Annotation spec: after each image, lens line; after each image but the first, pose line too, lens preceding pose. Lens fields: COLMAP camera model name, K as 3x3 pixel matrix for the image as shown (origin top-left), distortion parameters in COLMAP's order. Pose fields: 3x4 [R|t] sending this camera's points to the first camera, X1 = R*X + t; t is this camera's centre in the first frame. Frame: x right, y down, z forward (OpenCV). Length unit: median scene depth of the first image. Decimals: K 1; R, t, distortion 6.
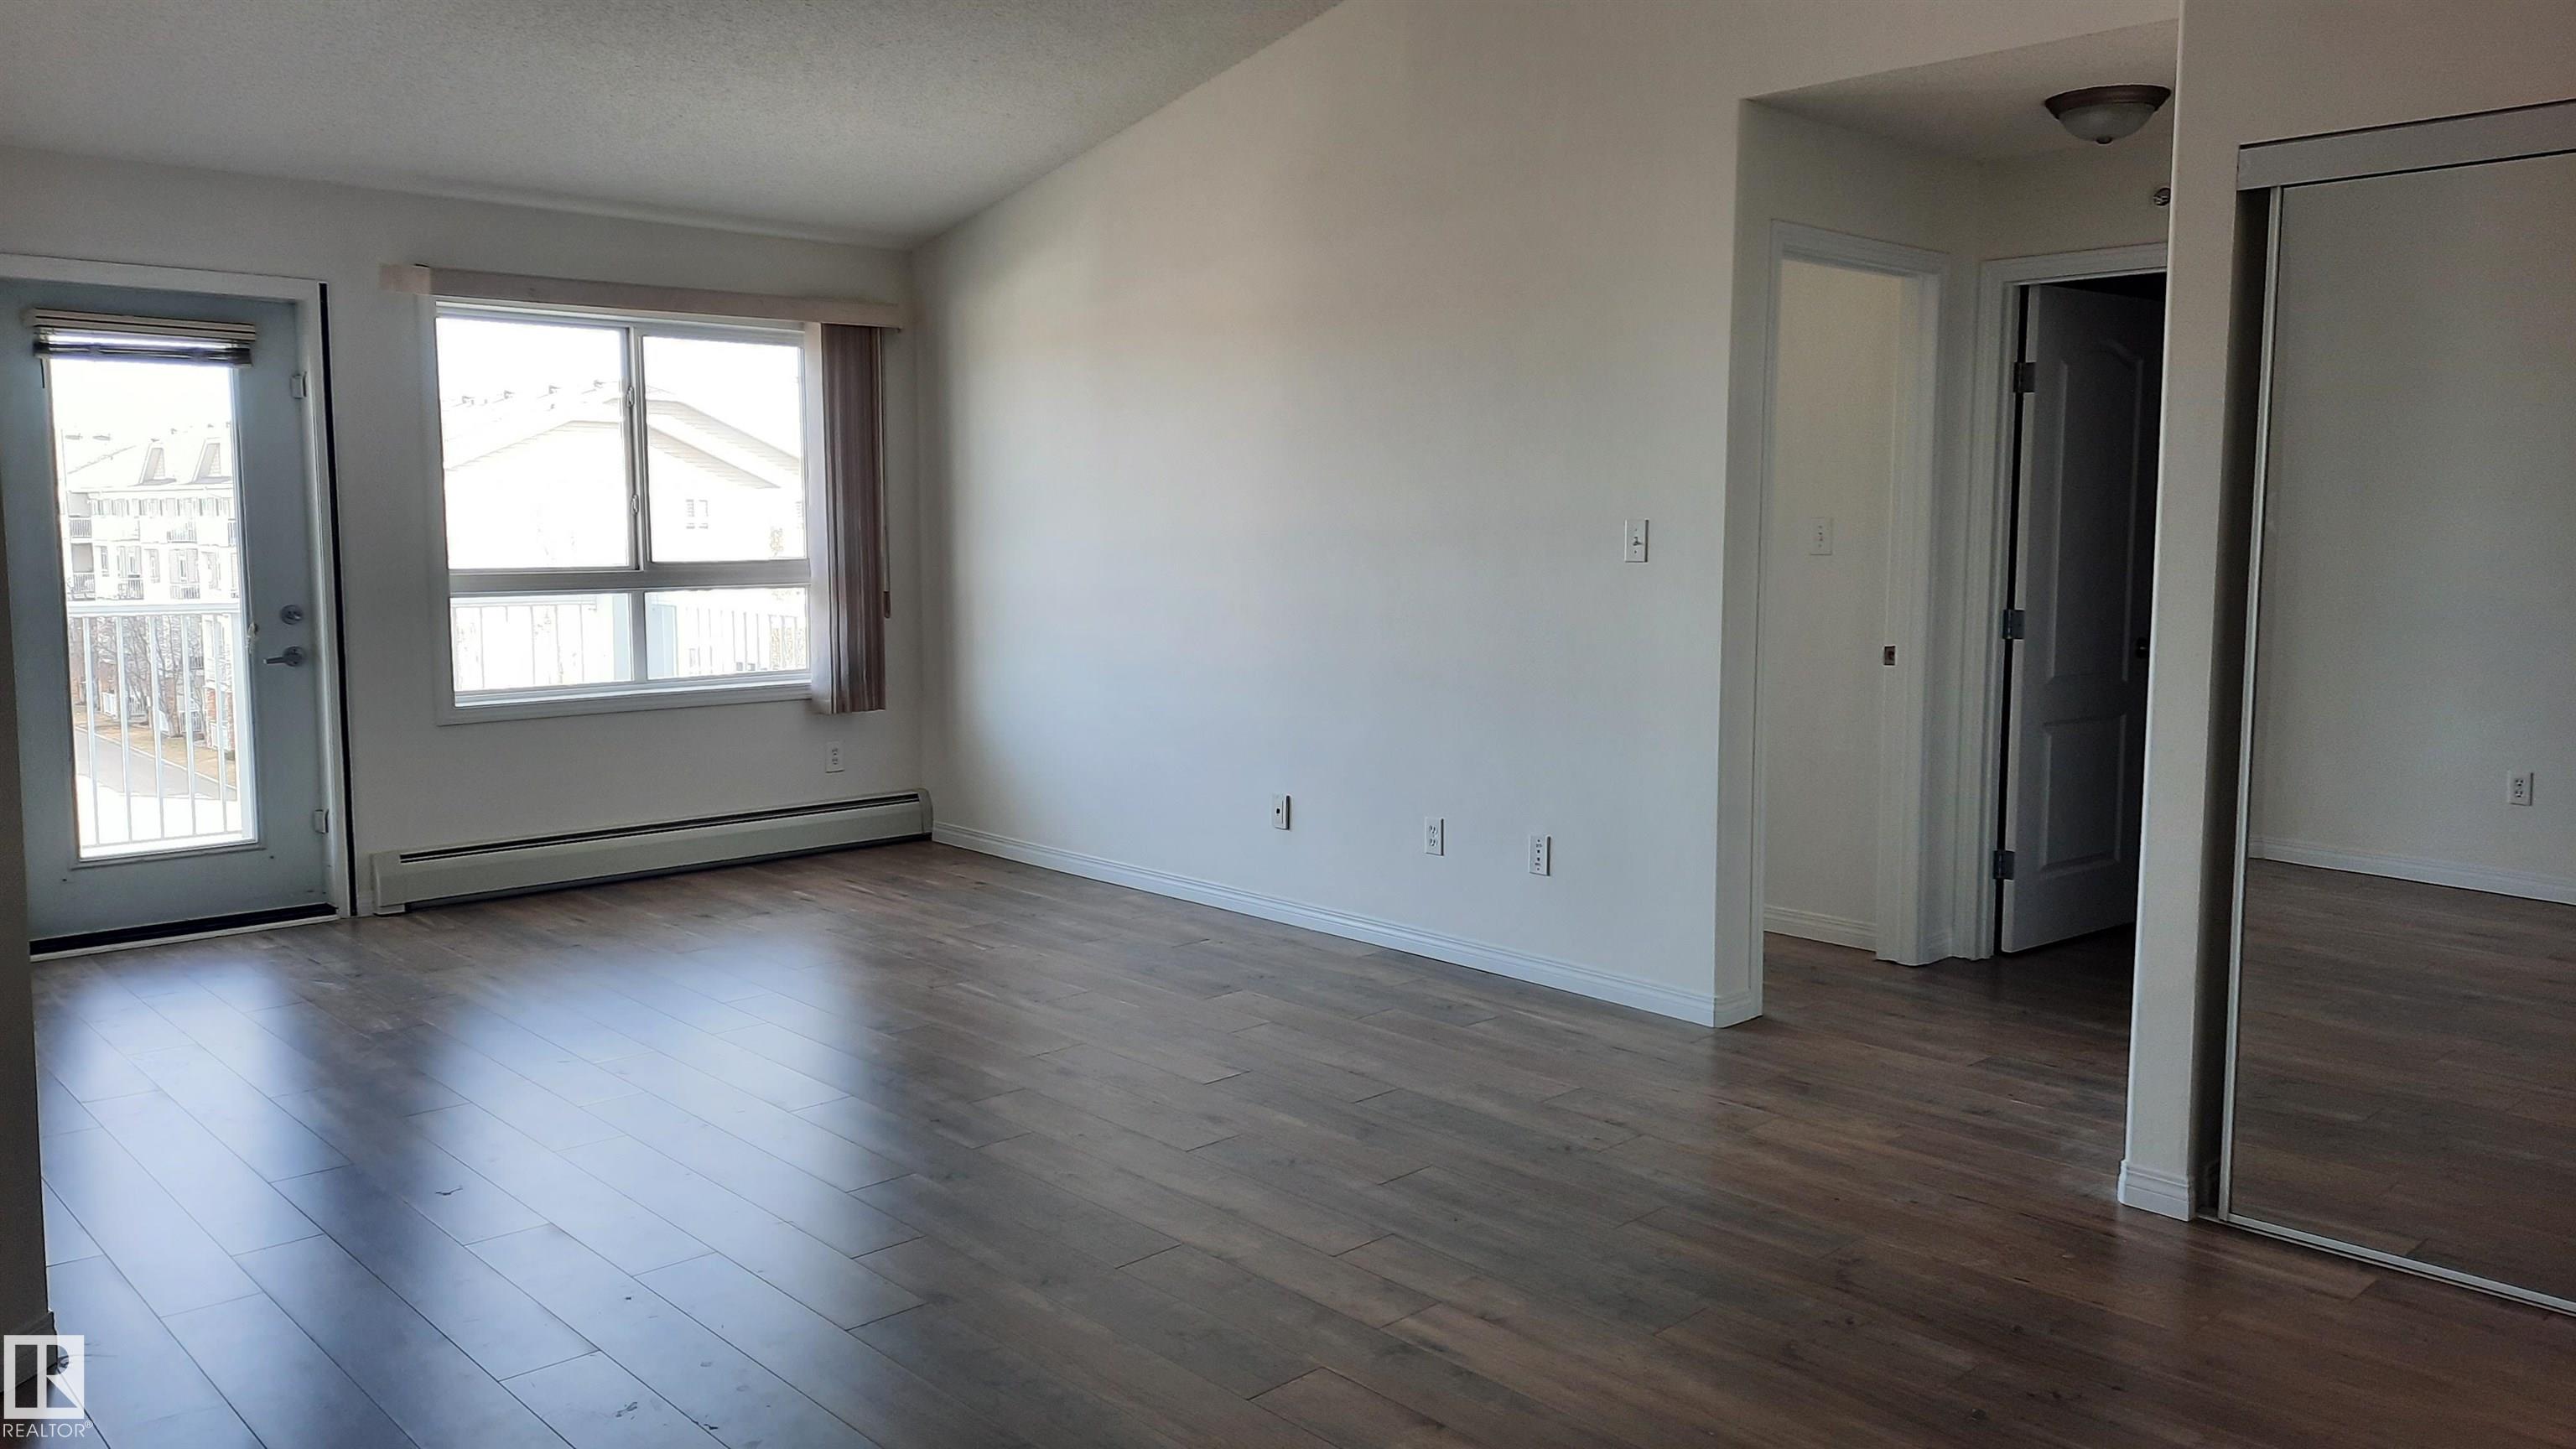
lens RADIAL K [[1835.3, 0, 1267.8], [0, 1835.3, 693.6], [0, 0, 1]] dist [0.047712, -0.003011]
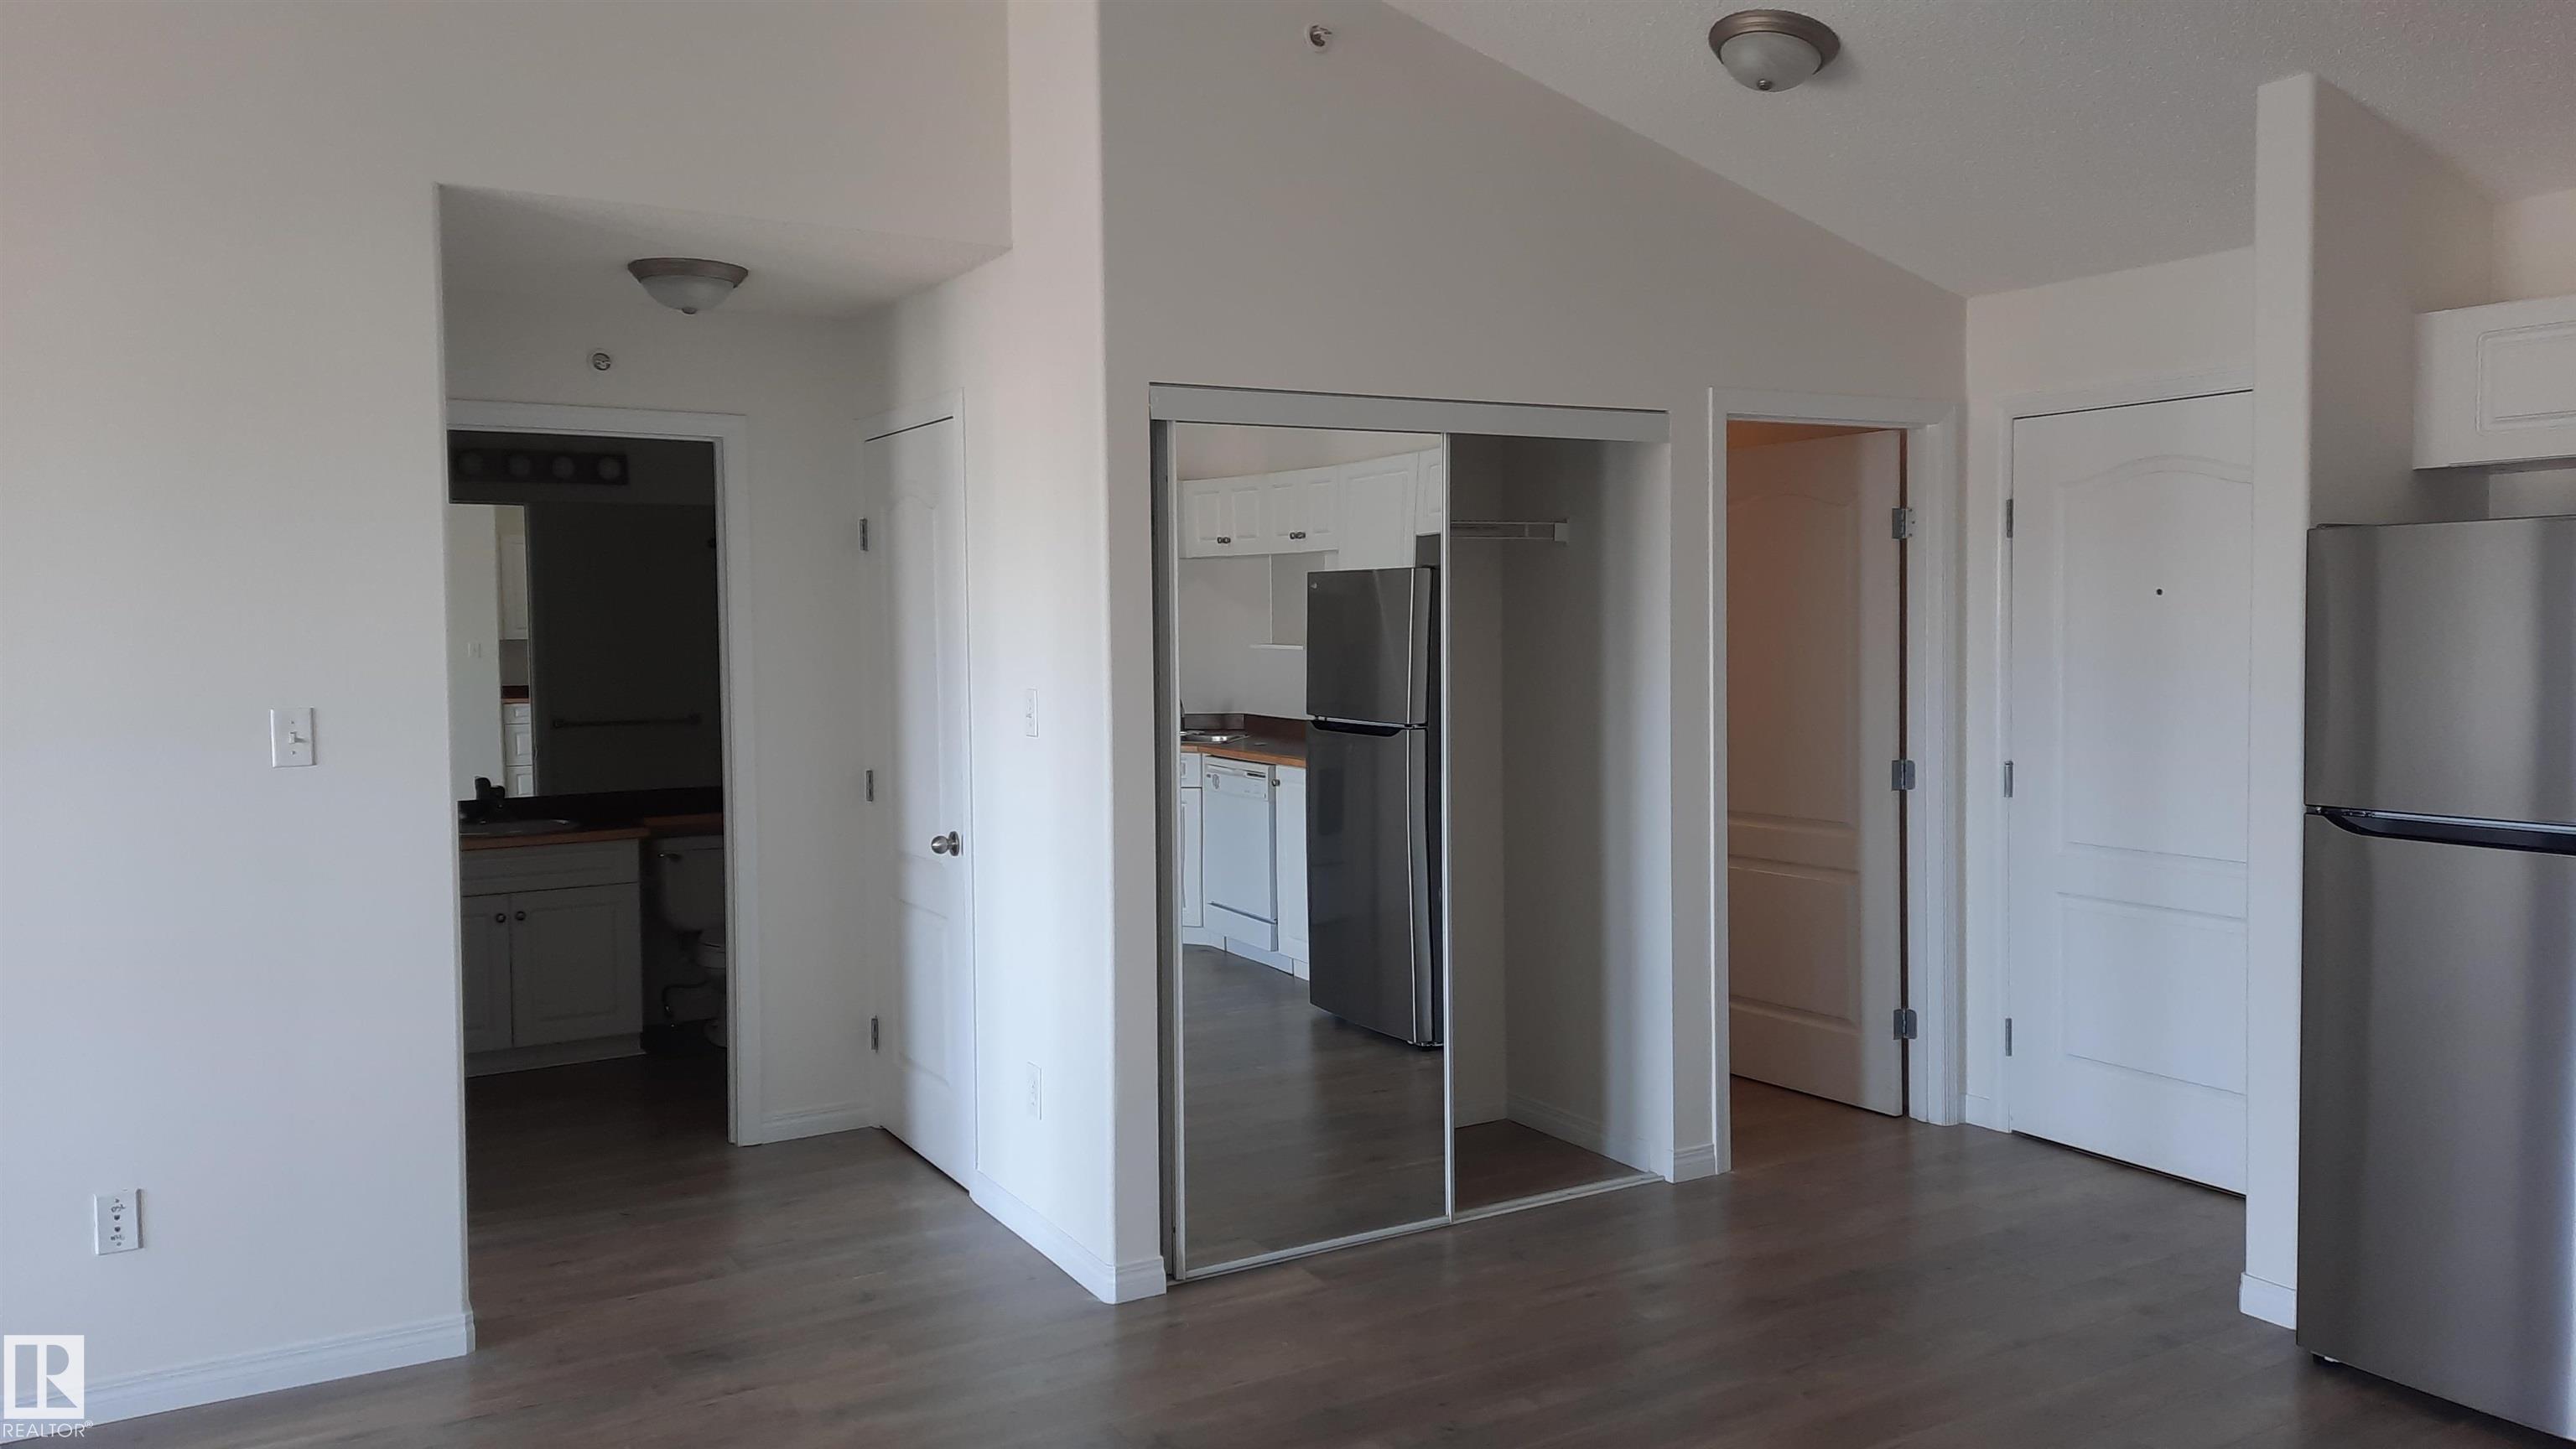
lens RADIAL K [[1835.3, 0, 1267.8], [0, 1835.3, 693.6], [0, 0, 1]] dist [0.047712, -0.003011]
pose [[0.223084, -0.038024, 0.974057, -0.458035], [0.102633, 0.994601, 0.015321, -0.076768], [-0.969381, 0.096553, 0.225782, 0.487994]]
